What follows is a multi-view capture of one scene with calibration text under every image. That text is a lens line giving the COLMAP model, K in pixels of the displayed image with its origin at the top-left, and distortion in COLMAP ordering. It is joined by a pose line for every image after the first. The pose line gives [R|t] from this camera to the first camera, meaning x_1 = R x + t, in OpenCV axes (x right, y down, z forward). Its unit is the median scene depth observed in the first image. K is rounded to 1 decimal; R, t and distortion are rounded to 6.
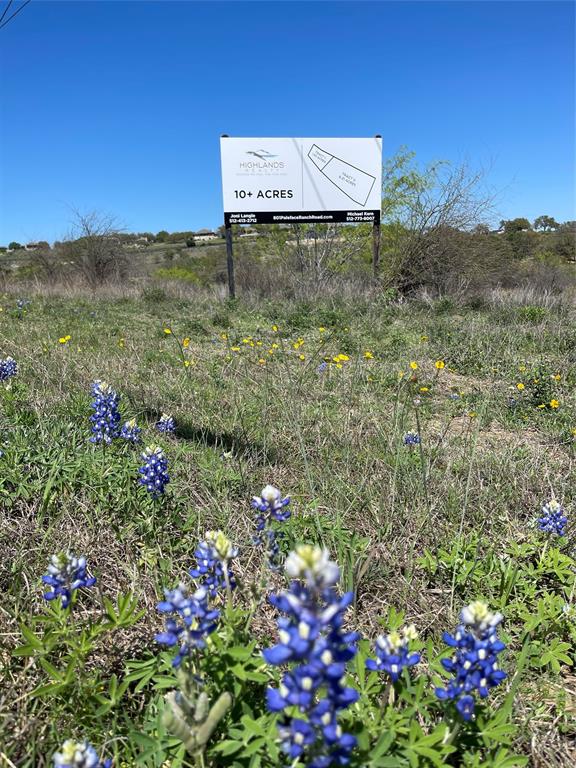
lens RADIAL K [[583.3, 0, 288.0], [0, 583.3, 384.0], [0, 0, 1]] dist [0.063346, -0.086685]
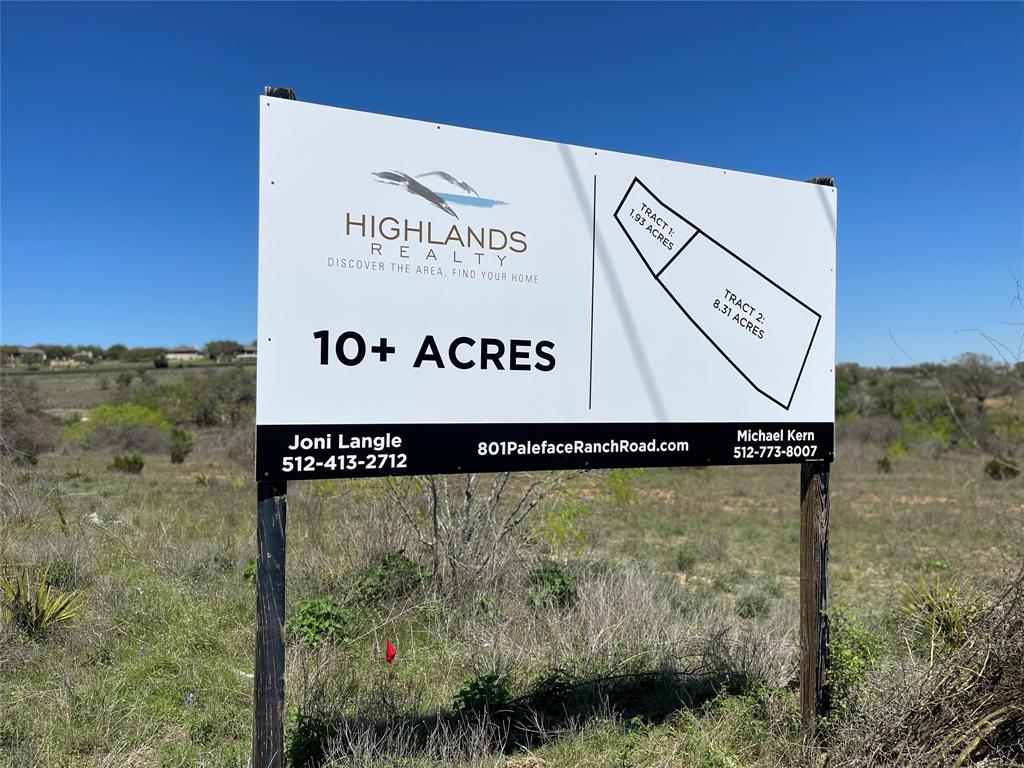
lens RADIAL K [[777.7, 0, 517.8], [0, 777.7, 388.4], [0, 0, 1]] dist [0.063346, -0.086685]
pose [[0.963688, 0.040286, 0.263973, -0.091816], [0.017378, 0.976997, -0.212545, -0.239891], [-0.266463, 0.209415, 0.940820, 0.694892]]
